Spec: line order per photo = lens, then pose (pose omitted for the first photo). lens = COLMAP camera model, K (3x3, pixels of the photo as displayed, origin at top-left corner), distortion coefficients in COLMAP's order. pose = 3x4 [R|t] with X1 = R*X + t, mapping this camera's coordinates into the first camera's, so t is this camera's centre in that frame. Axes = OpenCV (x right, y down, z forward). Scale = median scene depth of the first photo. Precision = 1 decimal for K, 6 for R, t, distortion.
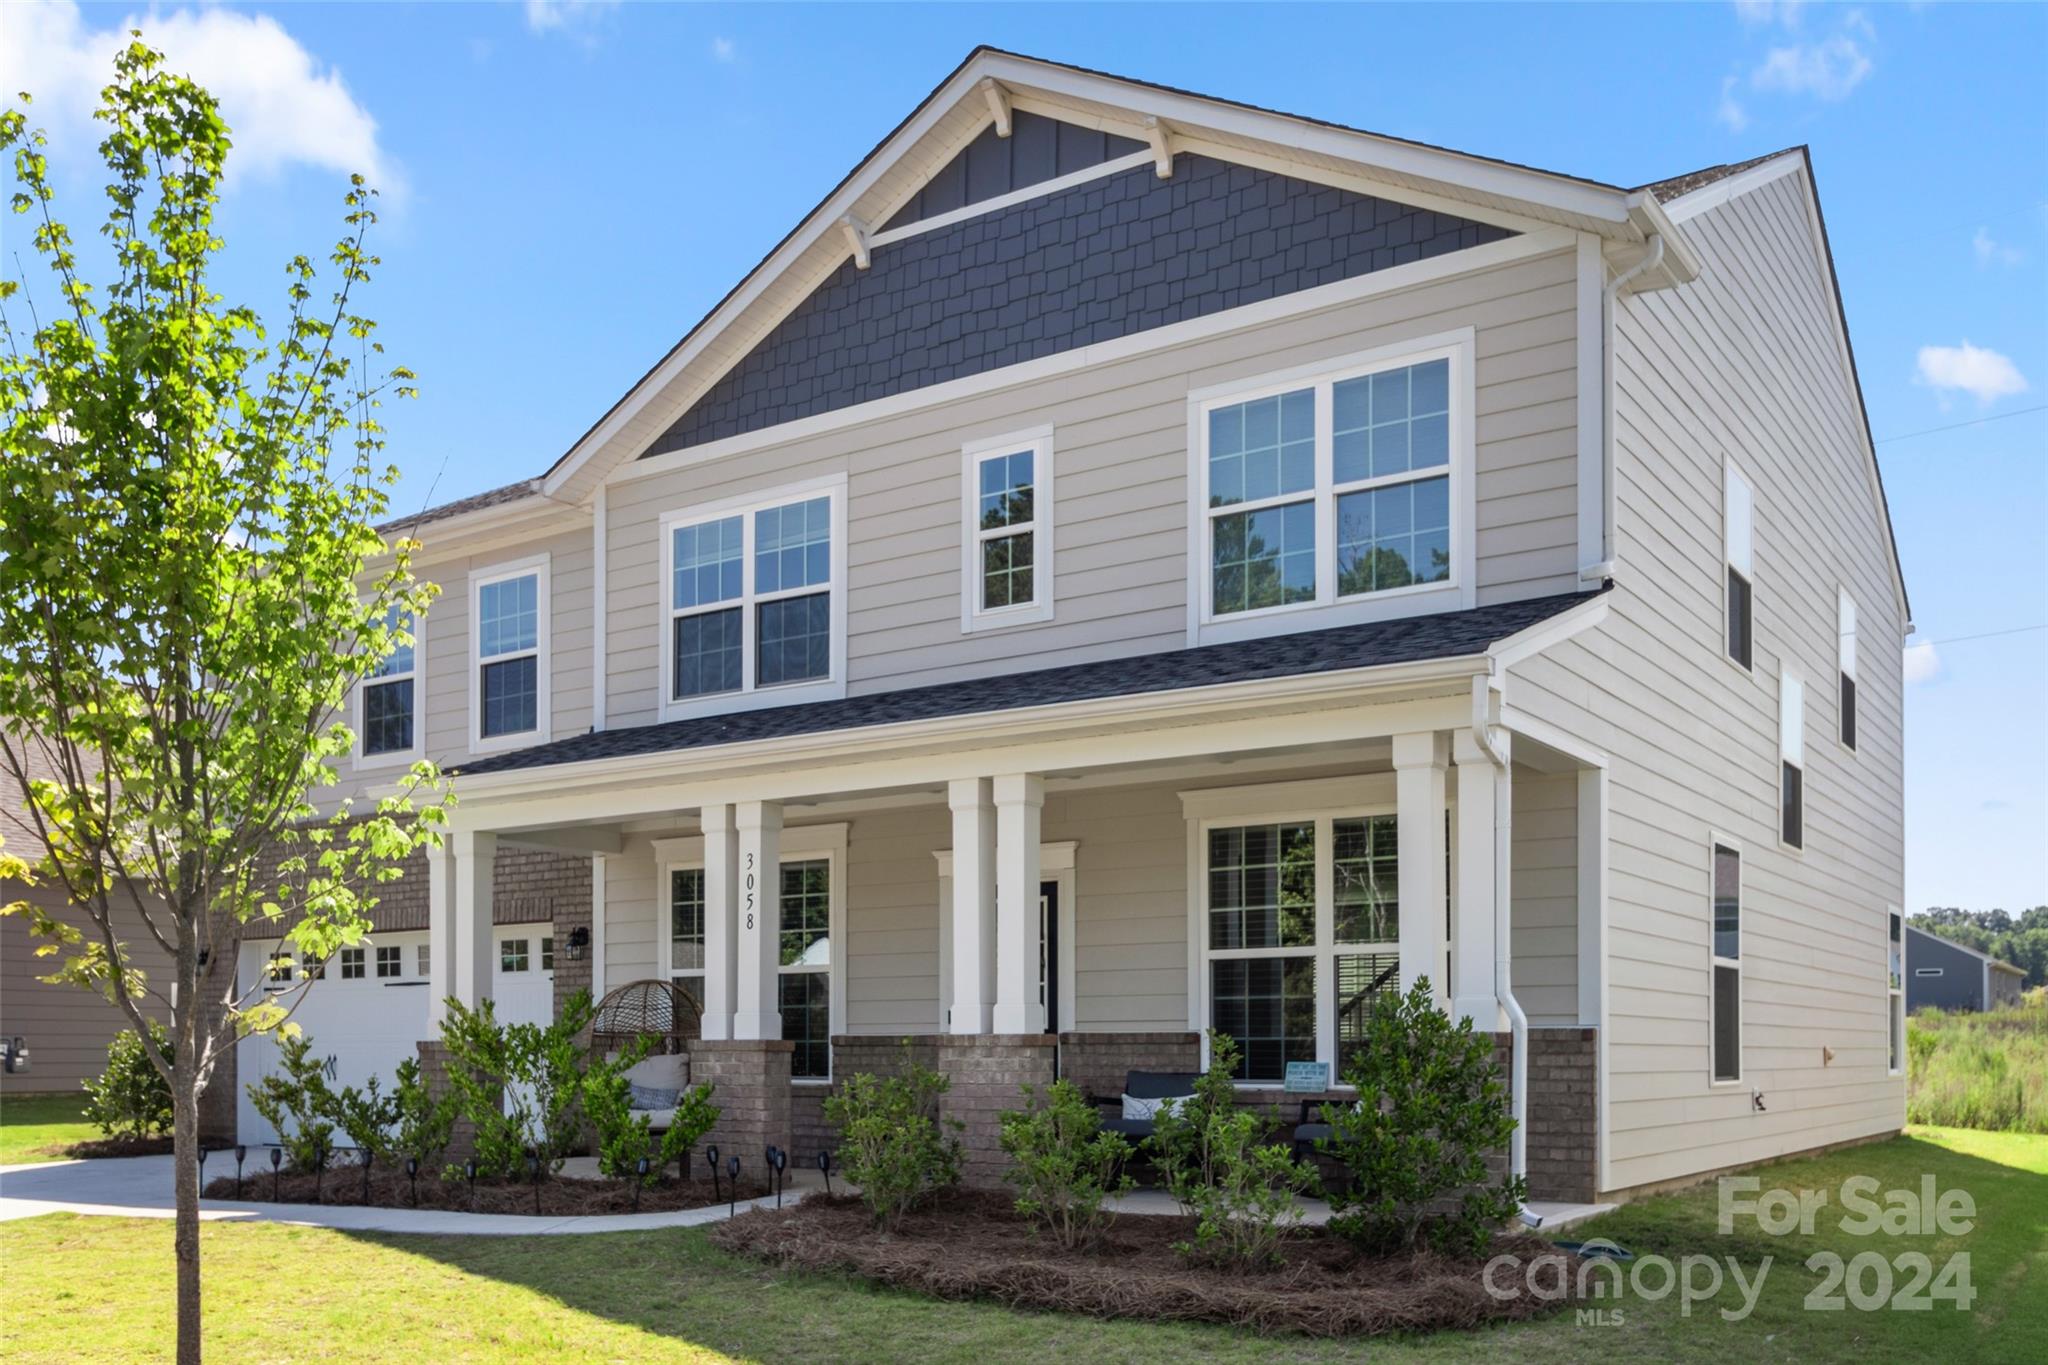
lens RADIAL K [[1840.6, 0, 1025.0], [0, 1840.6, 904.0], [0, 0, 1]] dist [0.007439, -0.017981]
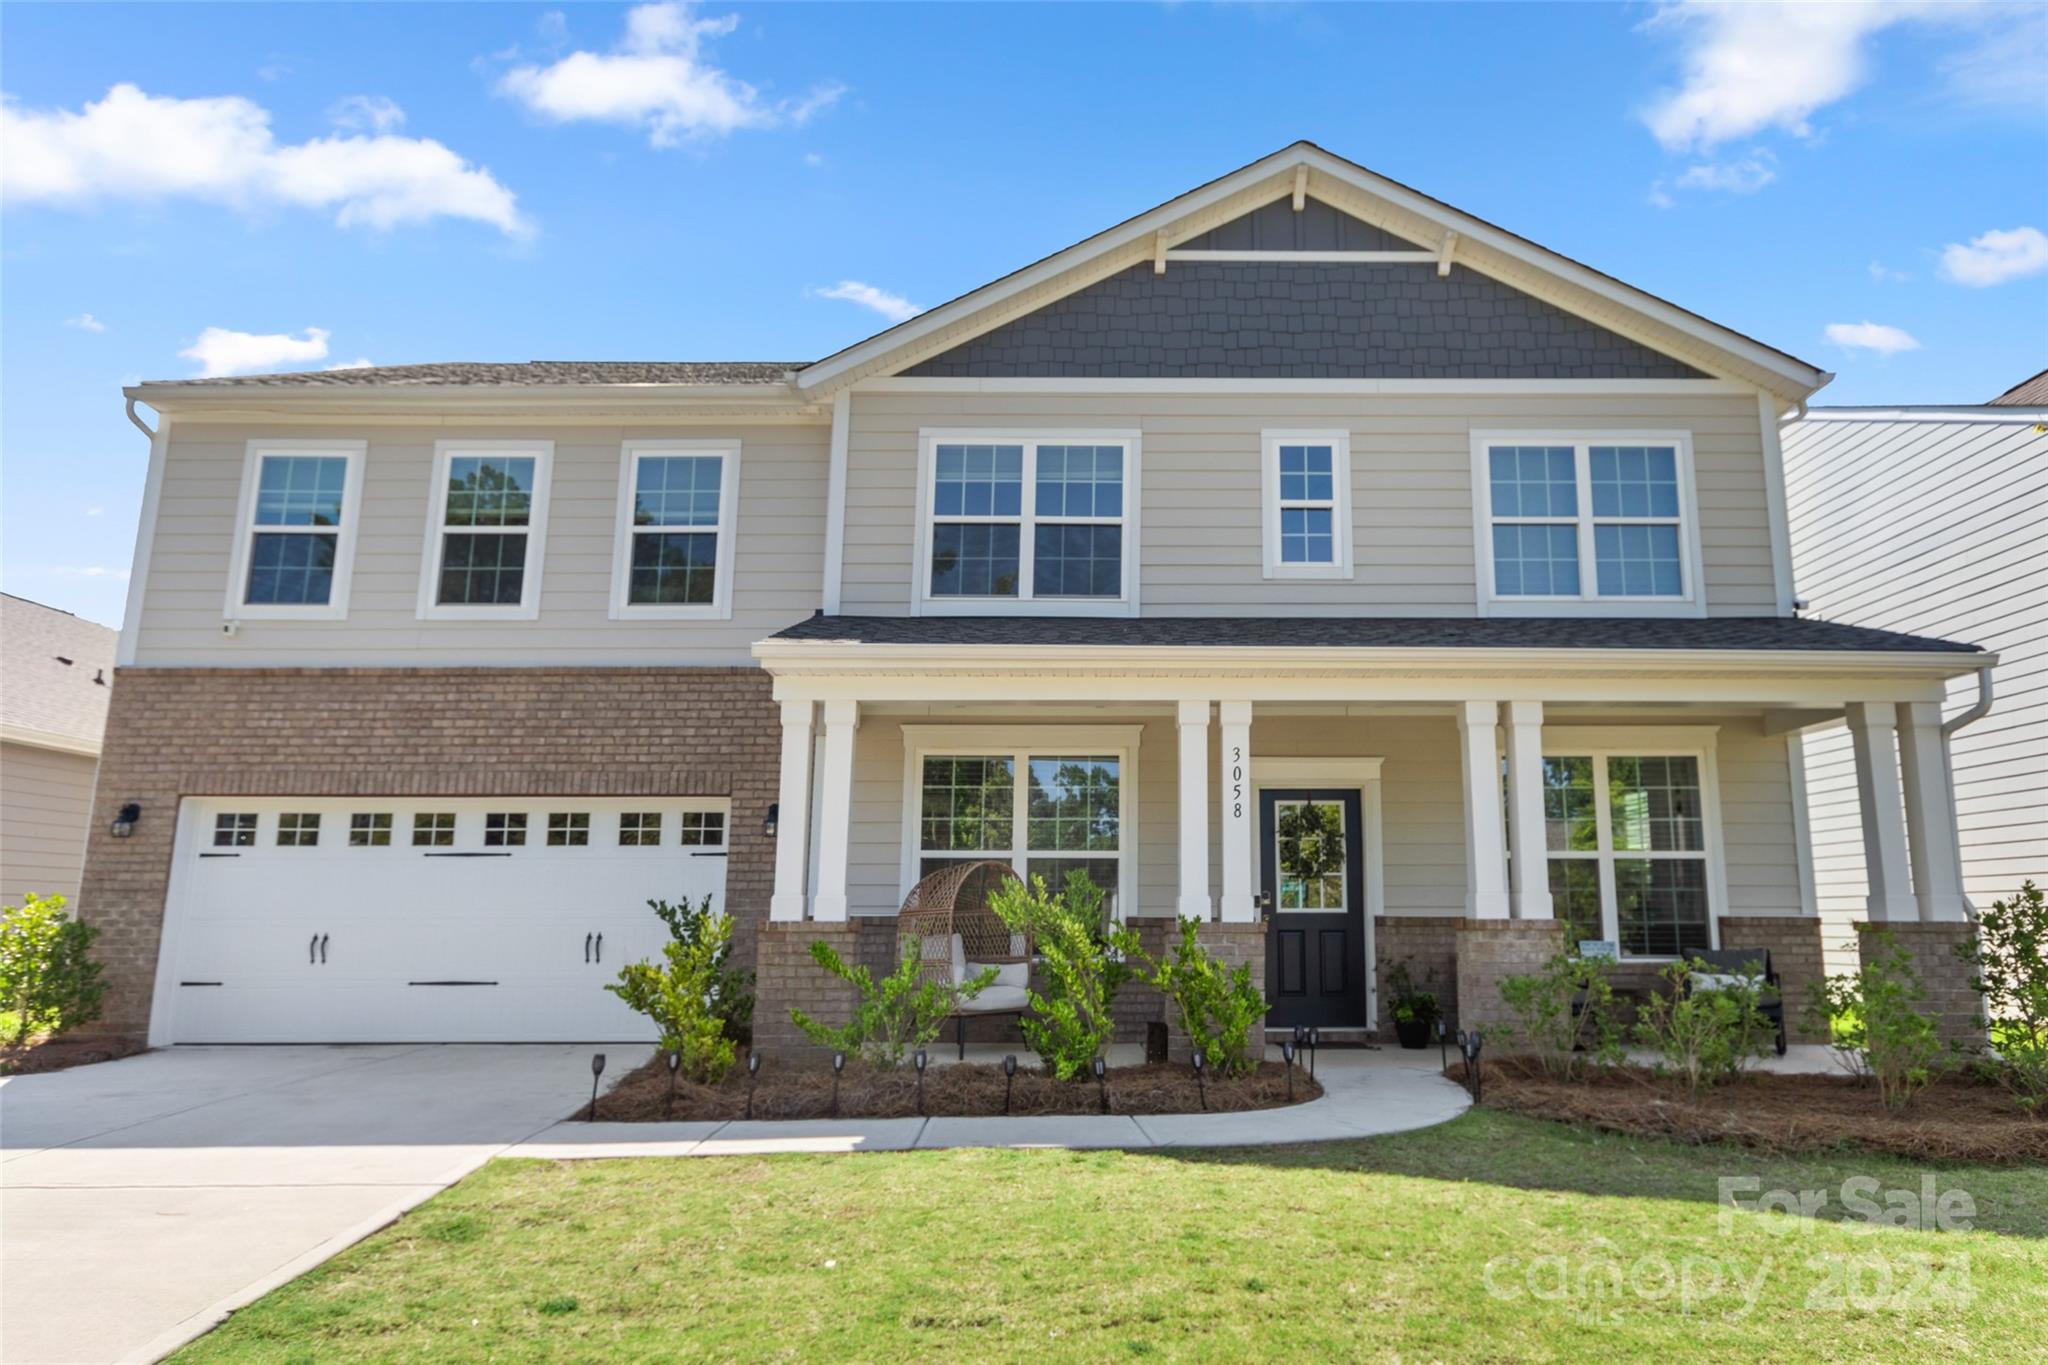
lens RADIAL K [[1227.1, 0, 1183.4], [0, 1227.1, 639.3], [0, 0, 1]] dist [0.003870, -0.000663]
pose [[0.823105, 0.130572, 0.552675, -0.494374], [-0.047831, 0.985690, -0.161638, 0.024436], [-0.565872, 0.106610, 0.817572, 0.355049]]
